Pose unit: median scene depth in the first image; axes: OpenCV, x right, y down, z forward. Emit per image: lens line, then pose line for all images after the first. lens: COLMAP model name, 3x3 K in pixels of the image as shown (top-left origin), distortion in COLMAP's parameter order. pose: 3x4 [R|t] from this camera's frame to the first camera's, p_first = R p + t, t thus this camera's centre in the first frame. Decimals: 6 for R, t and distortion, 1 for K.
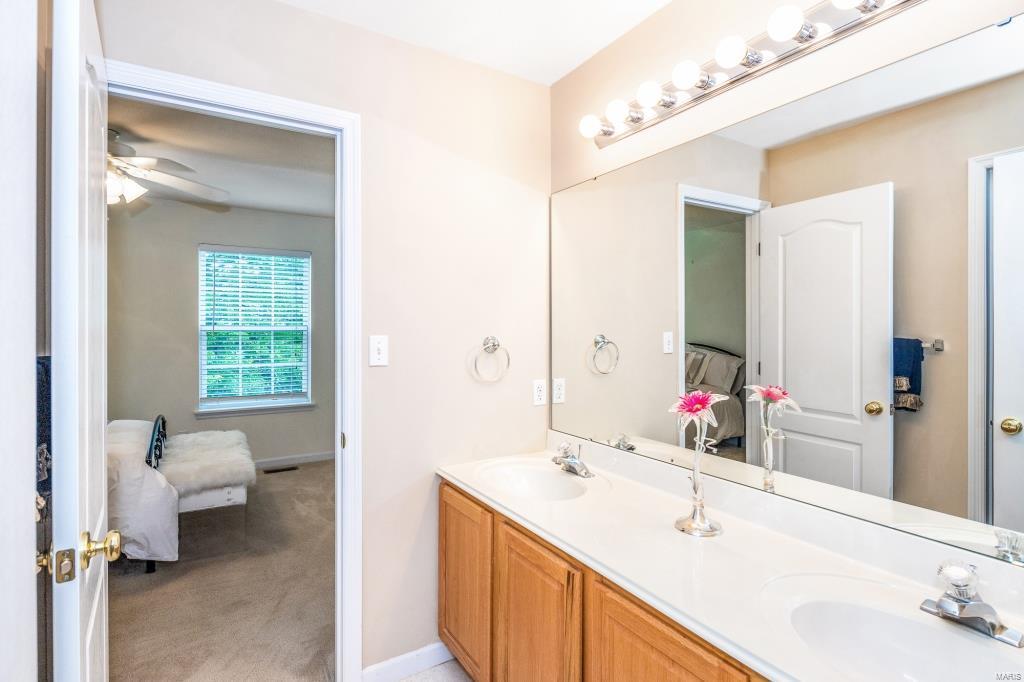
lens RADIAL K [[499.7, 0, 502.2], [0, 499.7, 332.6], [0, 0, 1]] dist [-0.005944, -0.000466]
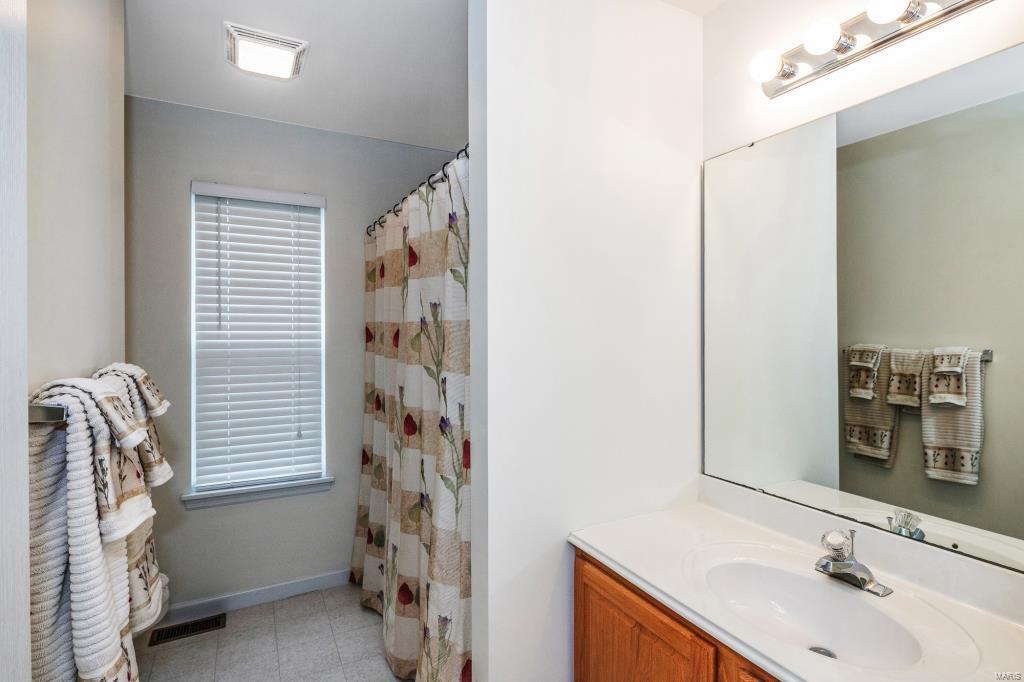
lens RADIAL K [[499.7, 0, 519.2], [0, 499.7, 340.9], [0, 0, 1]] dist [-0.005944, -0.000466]
pose [[0.998684, 0.011785, -0.049923, -0.128742], [-0.011853, 0.999929, -0.001077, -0.000942], [0.049907, 0.001667, 0.998752, 0.218518]]
